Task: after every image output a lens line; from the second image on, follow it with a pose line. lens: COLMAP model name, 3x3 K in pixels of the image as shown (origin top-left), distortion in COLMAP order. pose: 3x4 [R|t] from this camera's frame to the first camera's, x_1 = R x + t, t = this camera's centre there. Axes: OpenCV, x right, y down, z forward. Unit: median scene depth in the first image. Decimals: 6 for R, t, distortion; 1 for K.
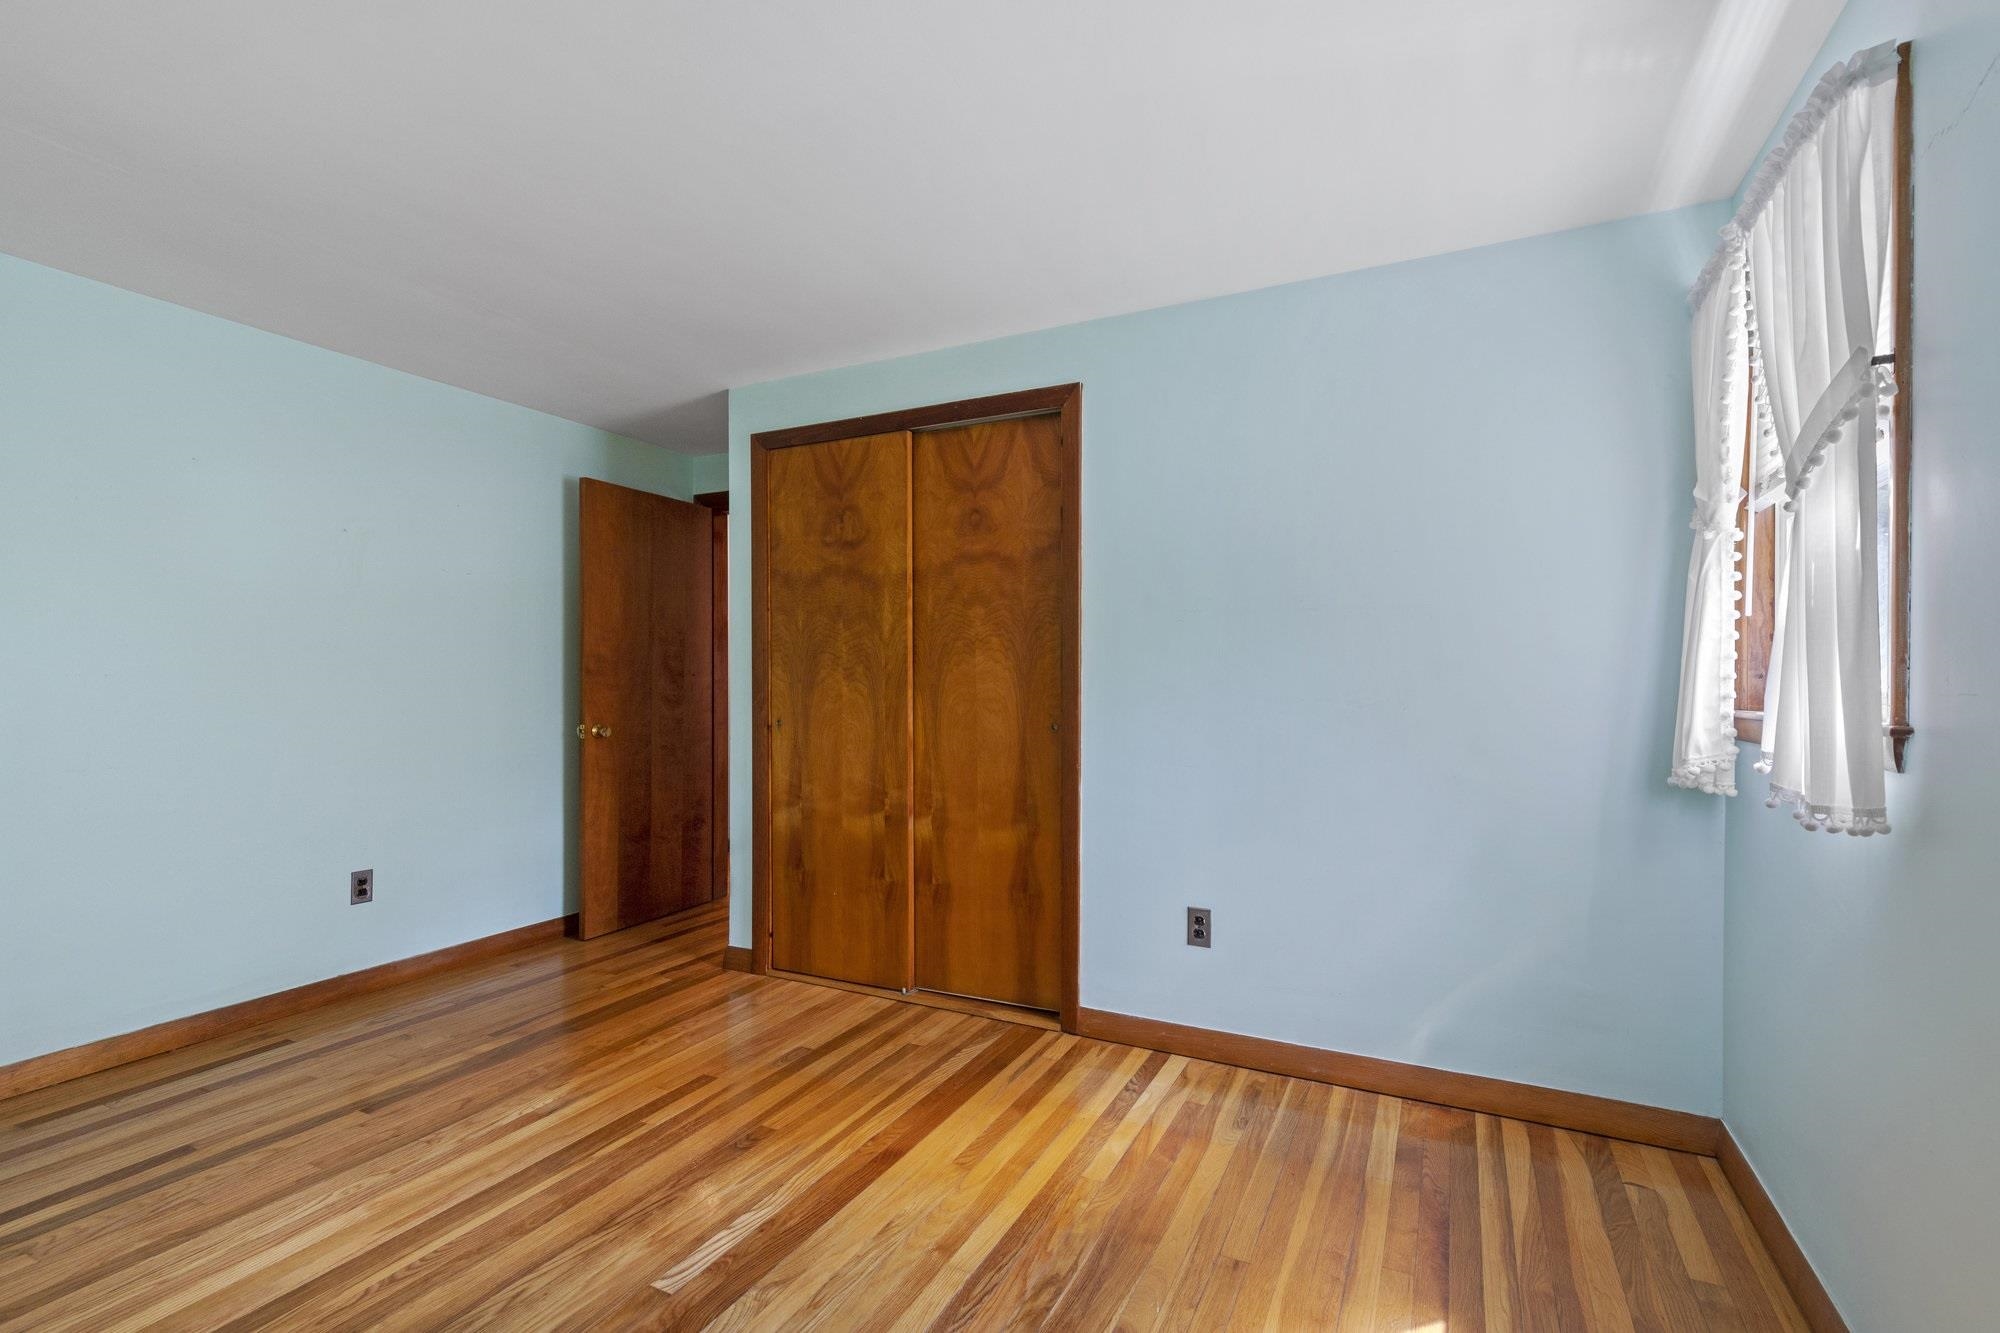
lens RADIAL K [[916.5, 0, 999.0], [0, 916.5, 668.3], [0, 0, 1]] dist [0.007846, 0.000258]
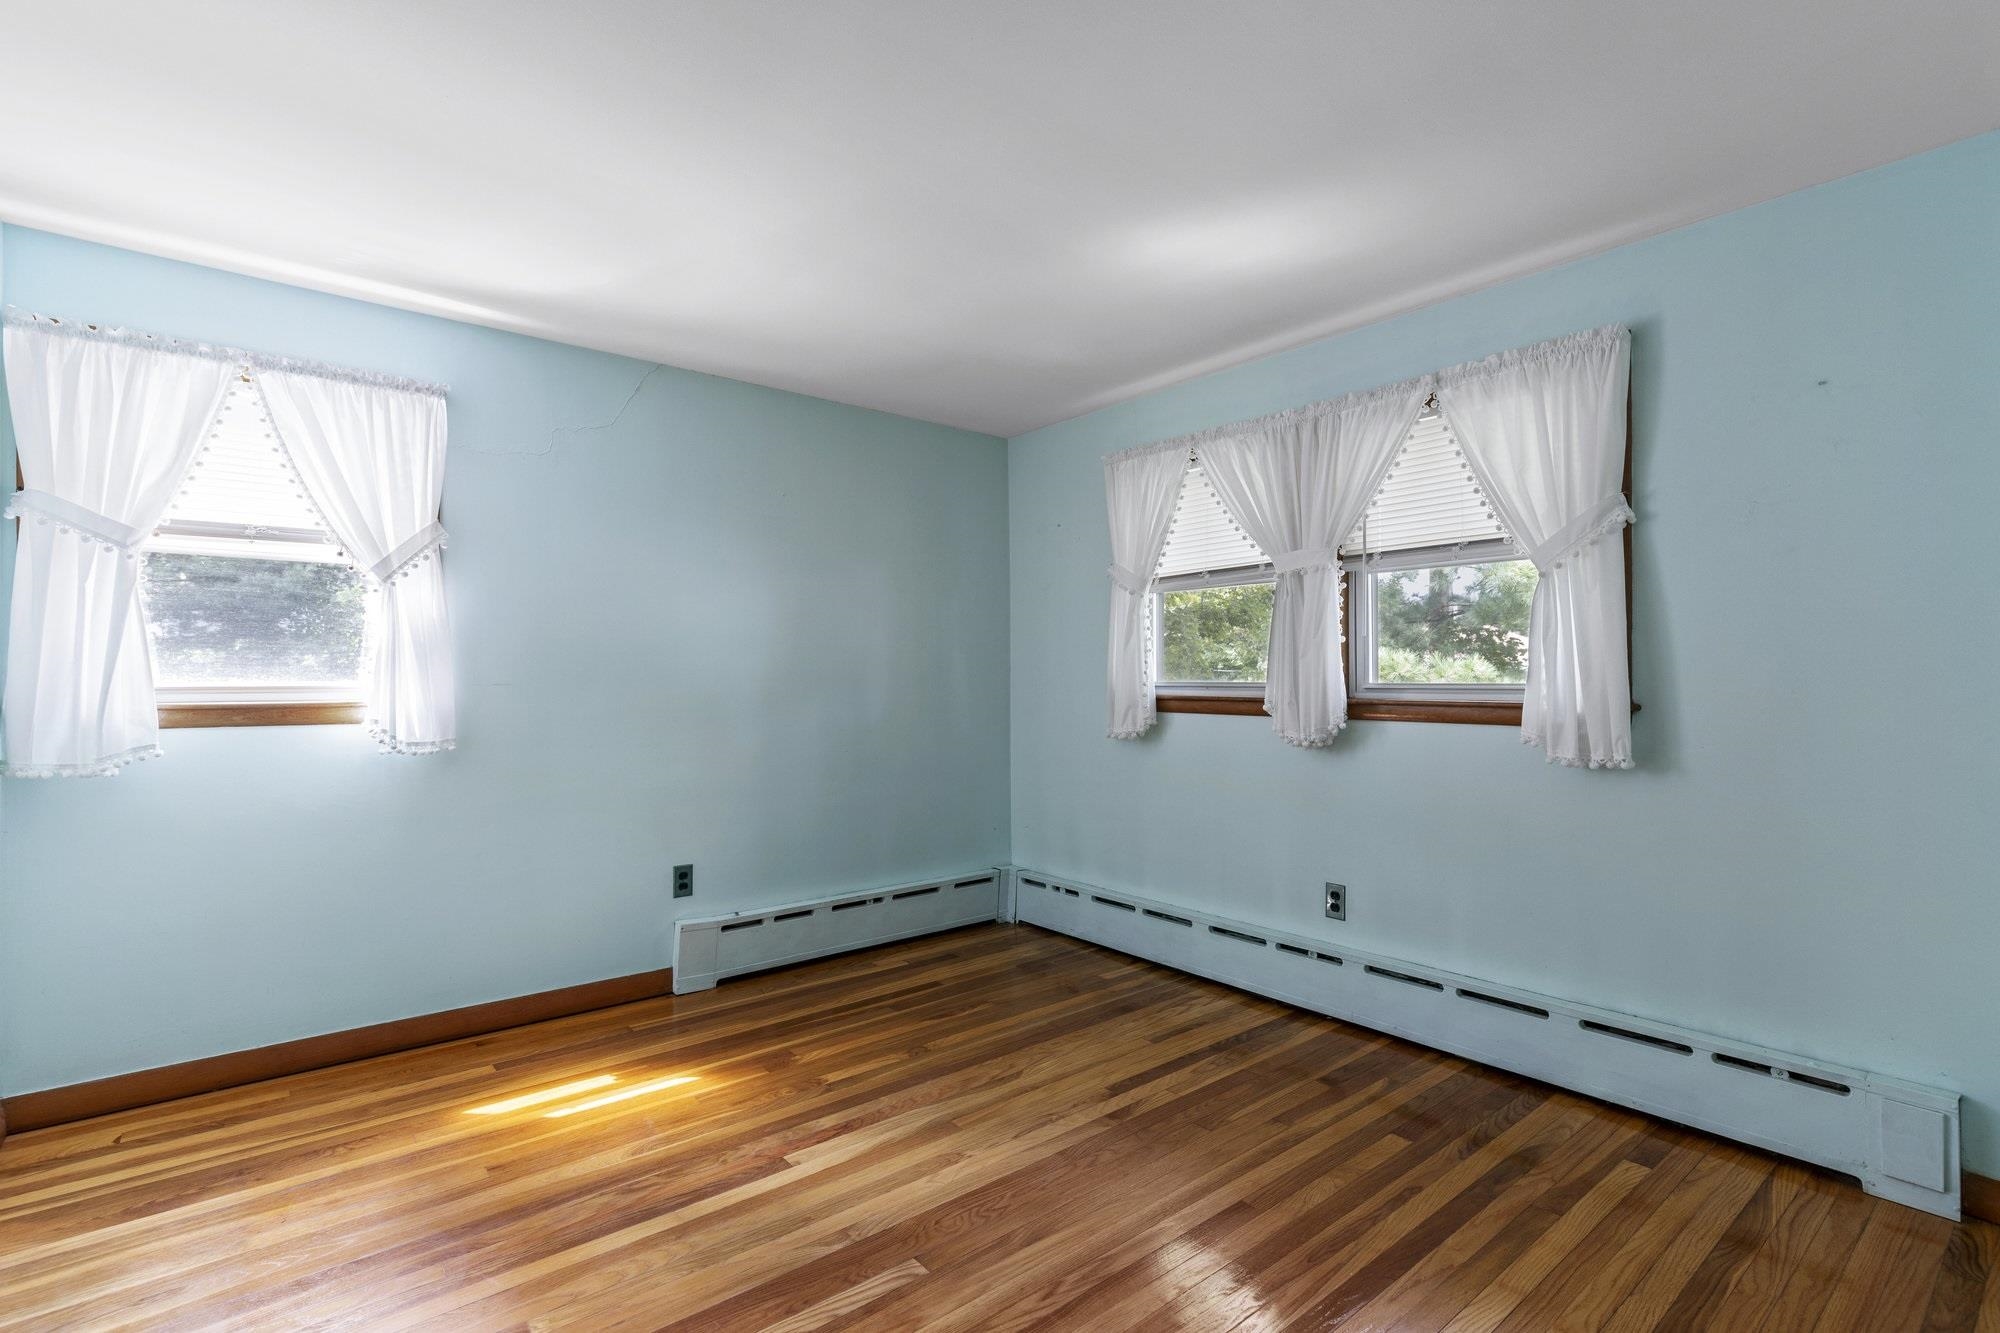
lens RADIAL K [[916.5, 0, 1000.1], [0, 916.5, 671.0], [0, 0, 1]] dist [0.007846, 0.000258]
pose [[-0.912352, 0.003371, 0.409394, -0.837295], [-0.007315, 0.999672, -0.024533, 0.024646], [-0.409342, -0.025377, -0.912028, 1.841389]]
